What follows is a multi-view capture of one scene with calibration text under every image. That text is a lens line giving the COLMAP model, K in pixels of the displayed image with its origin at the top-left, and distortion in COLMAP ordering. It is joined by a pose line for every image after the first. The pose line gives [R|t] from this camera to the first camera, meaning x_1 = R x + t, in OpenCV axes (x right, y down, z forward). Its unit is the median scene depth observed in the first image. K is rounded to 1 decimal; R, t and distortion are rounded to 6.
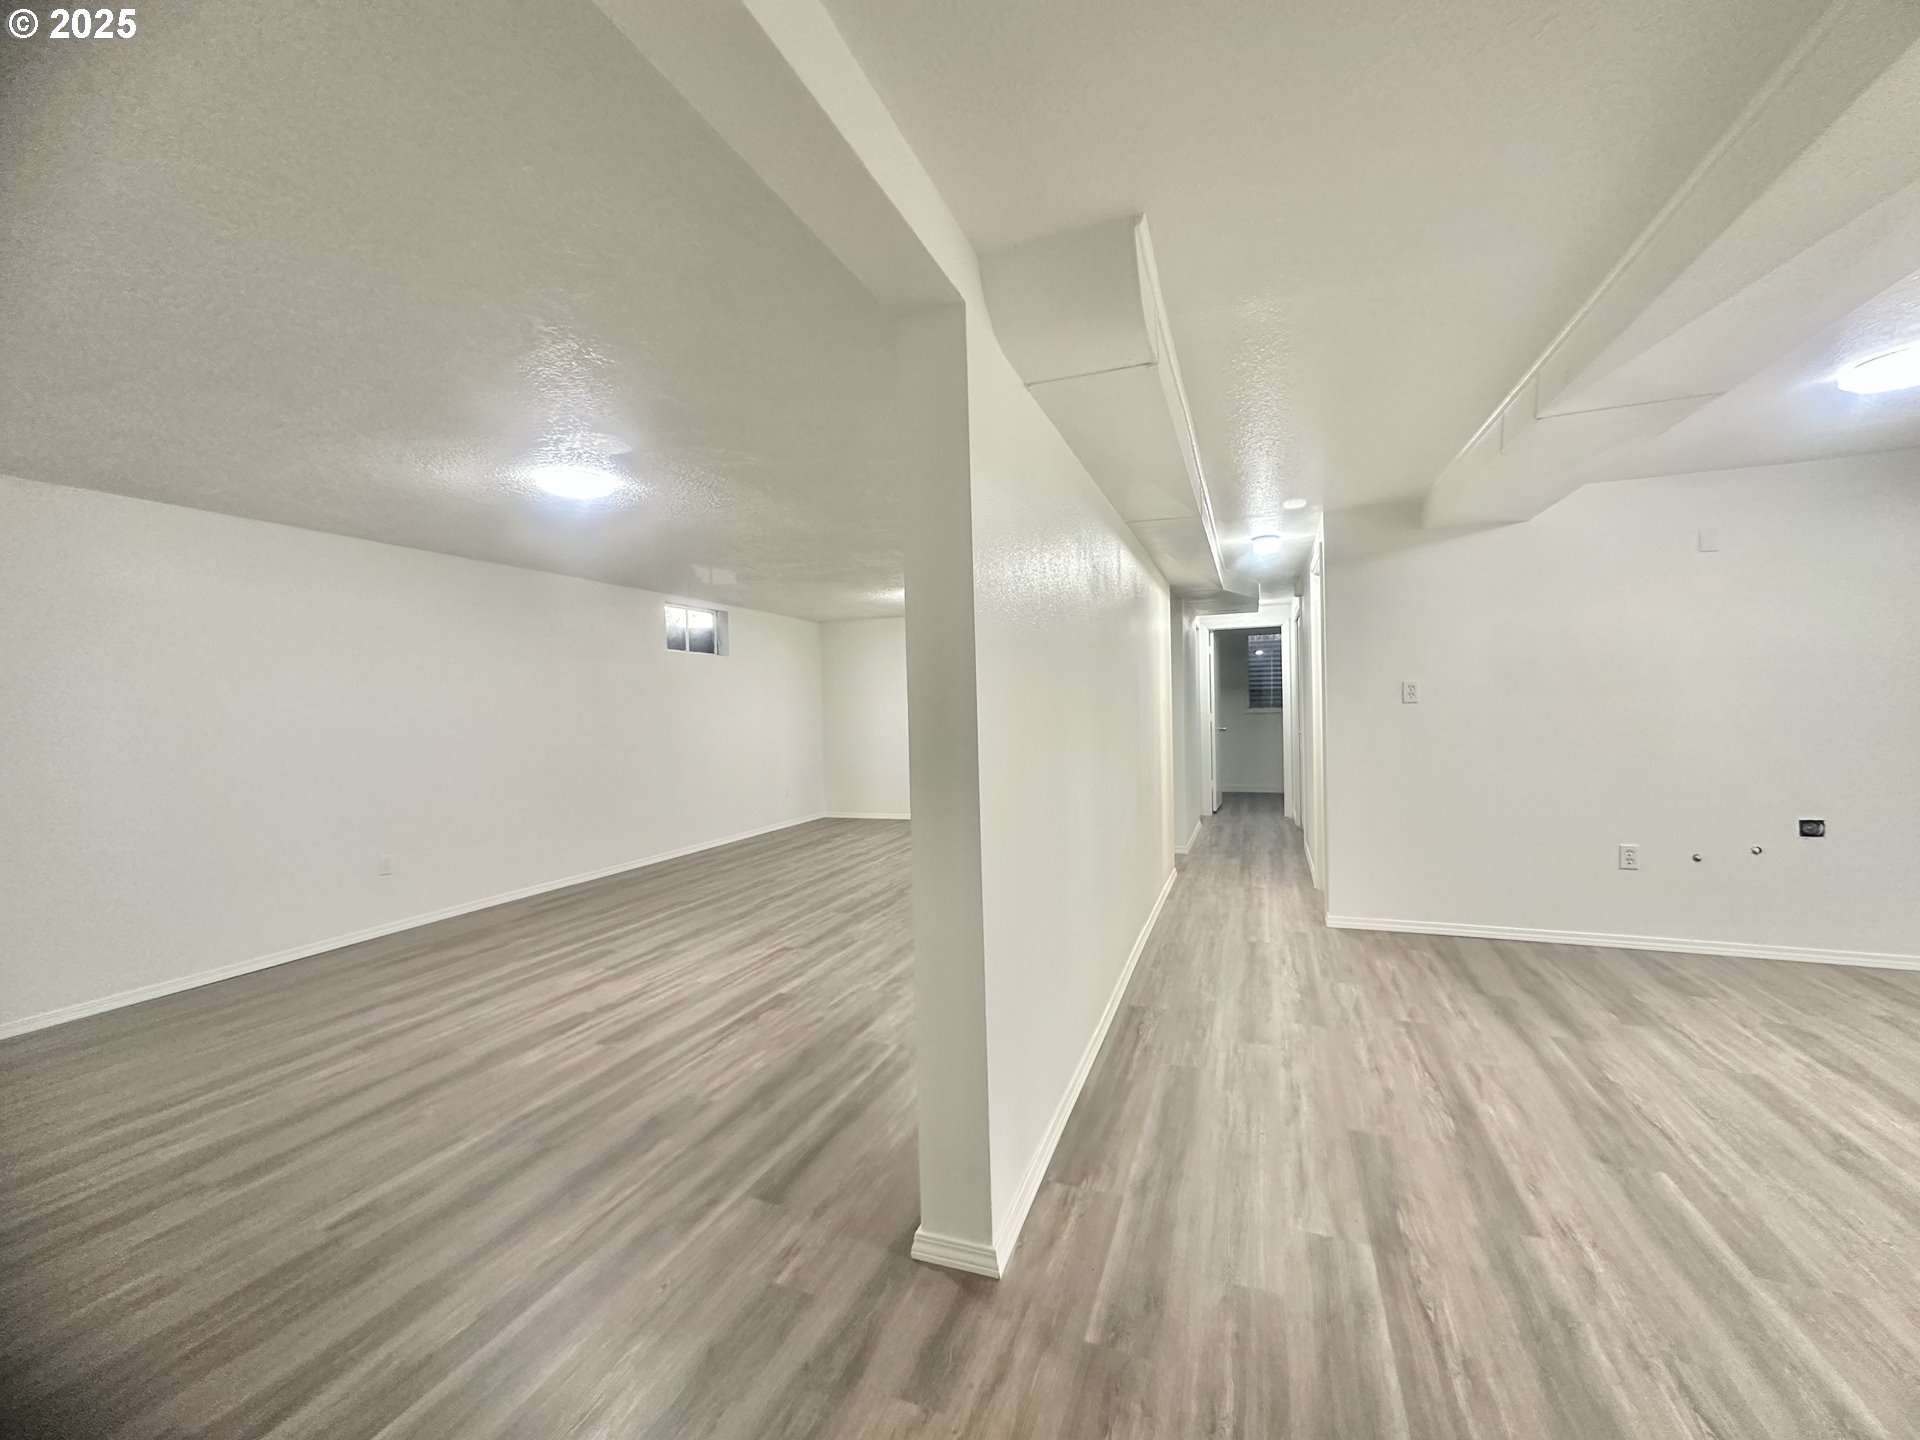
lens RADIAL K [[769.6, 0, 960.0], [0, 769.6, 720.0], [0, 0, 1]] dist [-0.002150, 0.000065]
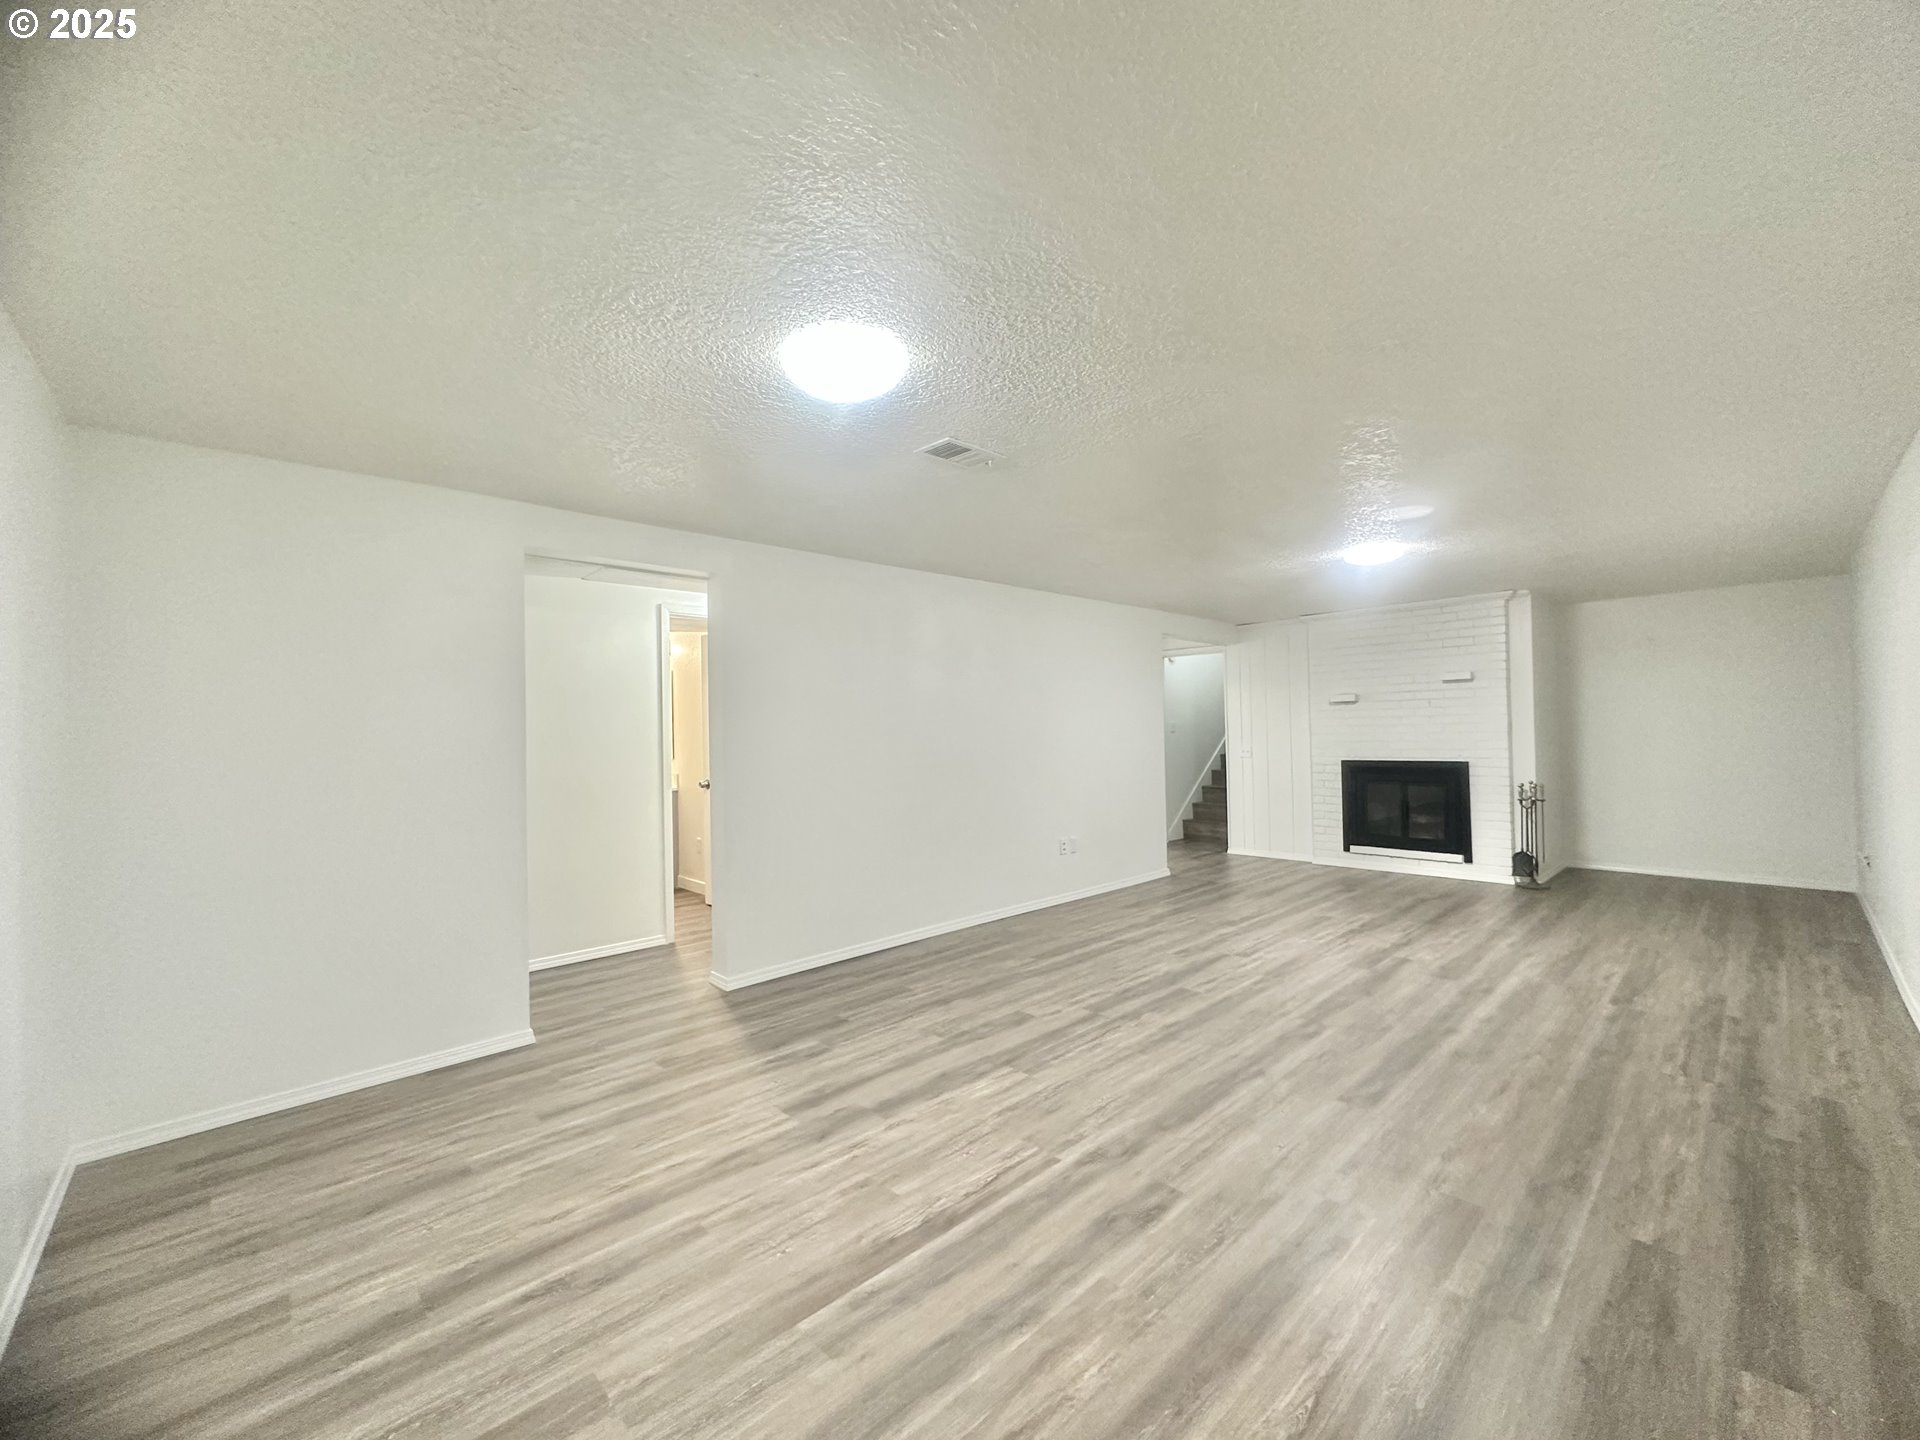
lens RADIAL K [[769.6, 0, 960.0], [0, 769.6, 720.0], [0, 0, 1]] dist [-0.002150, 0.000065]
pose [[-0.902261, 0.048829, 0.428417, -0.377128], [0.046986, 0.998785, -0.014885, -0.032191], [-0.428623, 0.006700, -0.903459, 2.324150]]
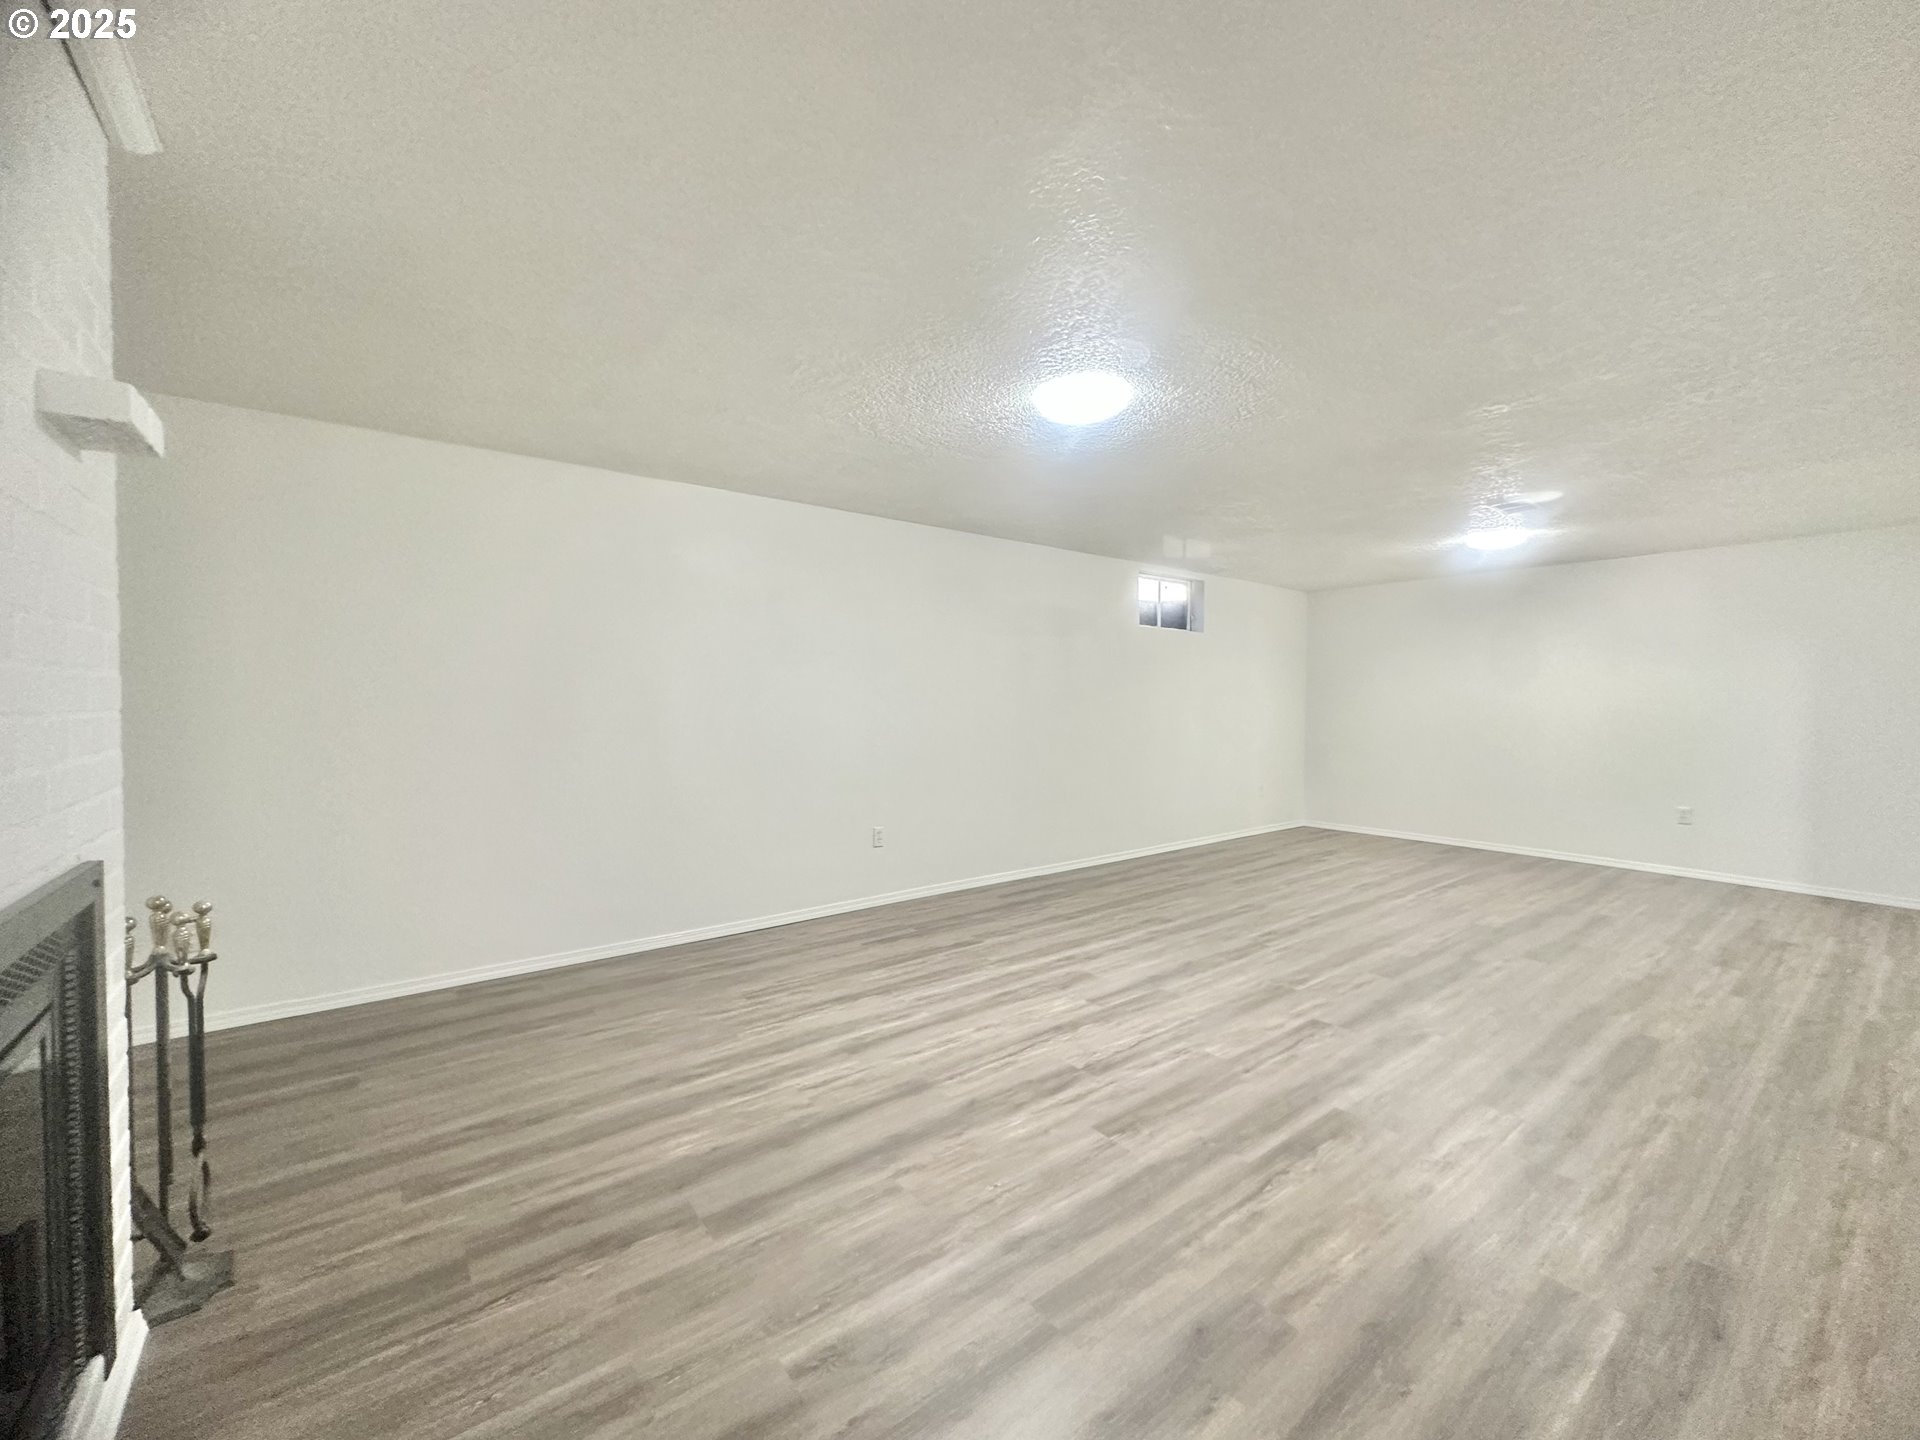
lens RADIAL K [[769.6, 0, 960.0], [0, 769.6, 720.0], [0, 0, 1]] dist [-0.002150, 0.000065]
pose [[0.854515, 0.040048, -0.517881, -0.165563], [-0.031965, 0.999188, 0.024524, 0.006225], [0.518442, -0.004402, 0.855101, 0.229854]]
